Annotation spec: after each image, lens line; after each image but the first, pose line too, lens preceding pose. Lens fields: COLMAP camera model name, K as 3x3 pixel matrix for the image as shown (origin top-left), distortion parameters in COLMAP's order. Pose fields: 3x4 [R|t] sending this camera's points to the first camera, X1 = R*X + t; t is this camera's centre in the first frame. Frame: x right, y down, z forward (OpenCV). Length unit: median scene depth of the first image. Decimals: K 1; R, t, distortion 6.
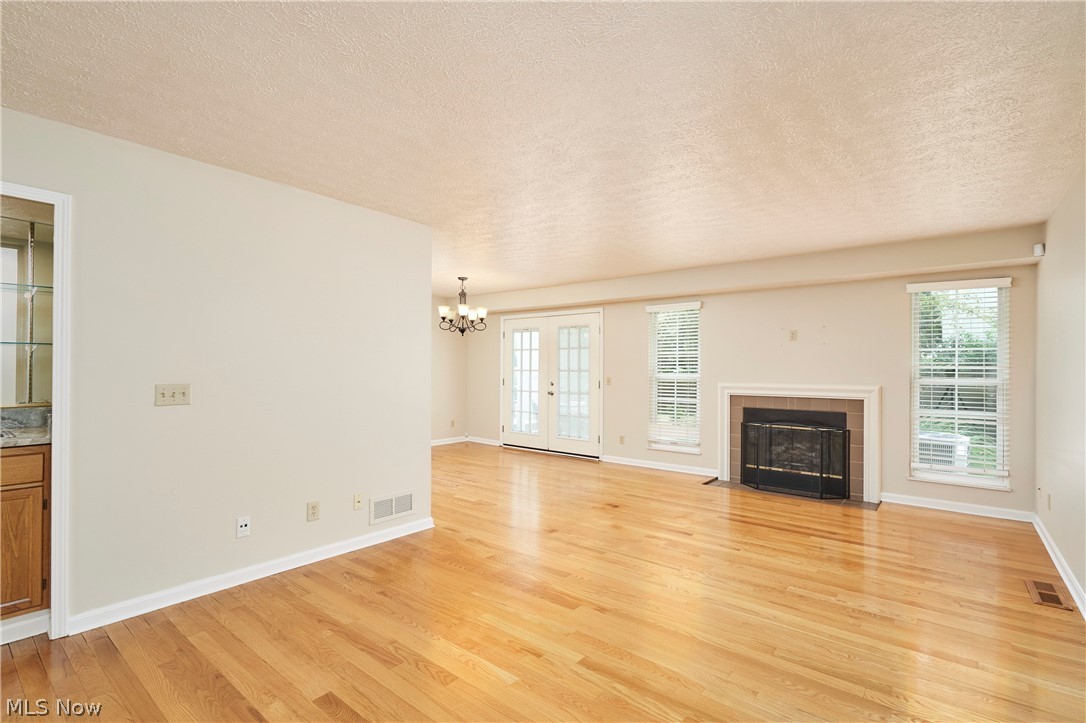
lens RADIAL K [[502.4, 0, 543.0], [0, 502.4, 361.5], [0, 0, 1]] dist [-0.000963, -0.000223]
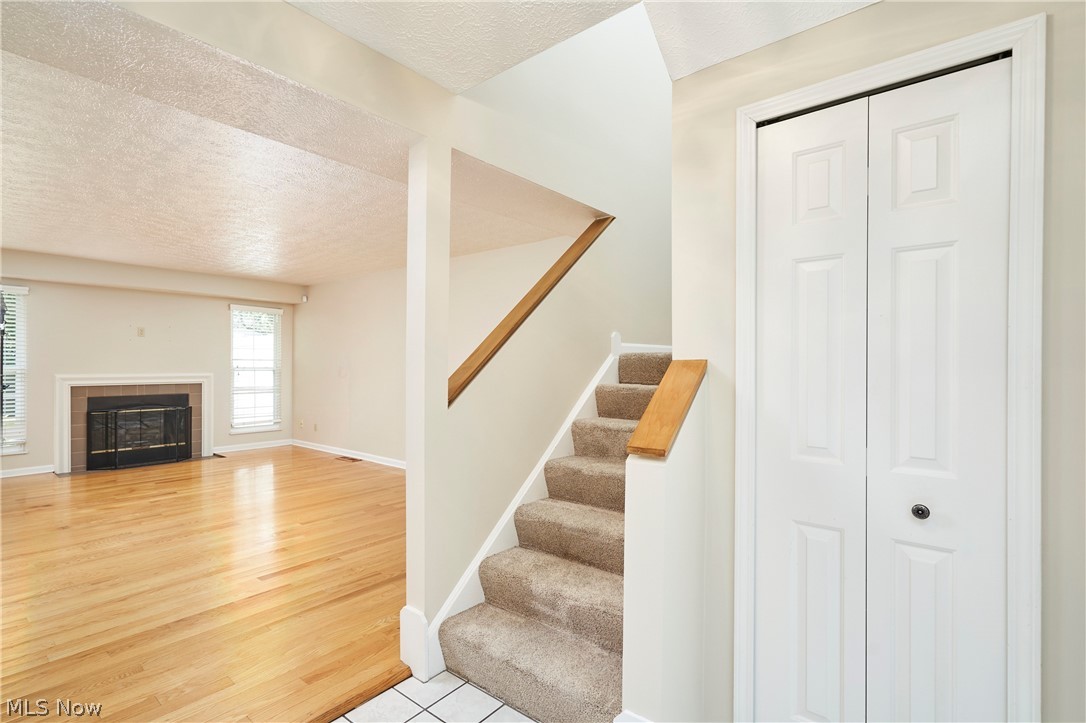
lens RADIAL K [[502.4, 0, 543.0], [0, 502.4, 361.5], [0, 0, 1]] dist [-0.000963, -0.000223]
pose [[0.001283, 0.001689, 0.999998, -0.844085], [-0.015381, 0.999880, -0.001669, 0.005505], [-0.999881, -0.015379, 0.001309, 0.074967]]
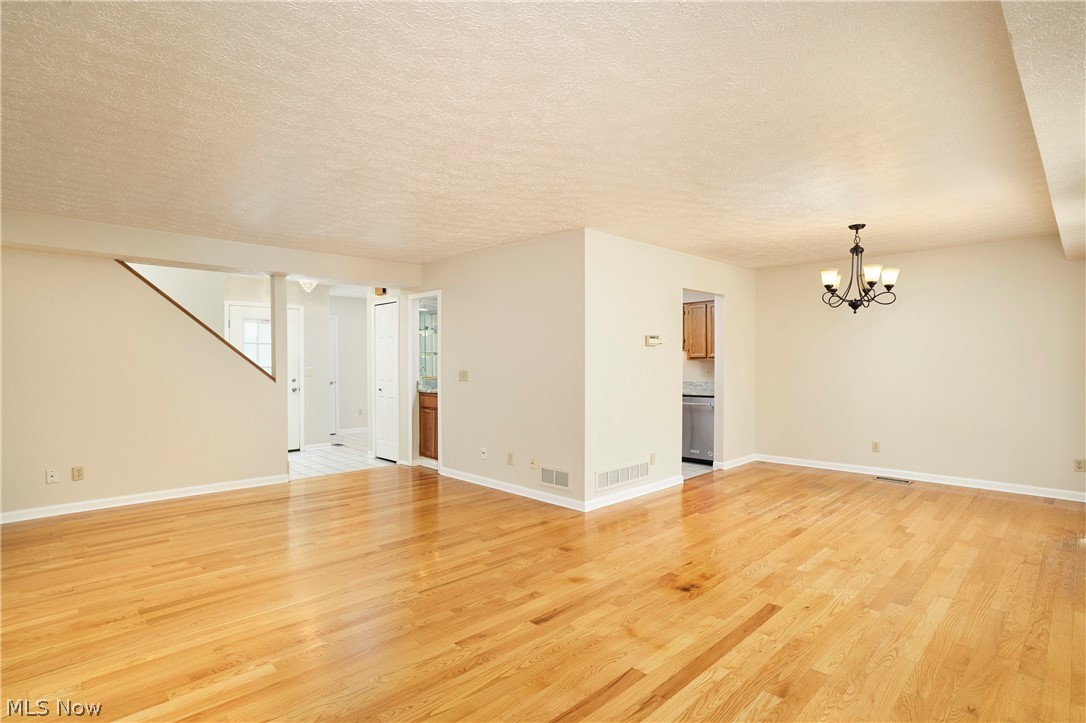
lens RADIAL K [[548.0, 0, 543.0], [0, 548.0, 361.5], [0, 0, 1]] dist [-0.033380, 0.000369]
pose [[-0.110926, -0.010278, -0.993776, 0.846613], [0.011193, 0.999870, -0.011591, 0.023314], [0.993766, -0.012409, -0.110796, 0.947697]]
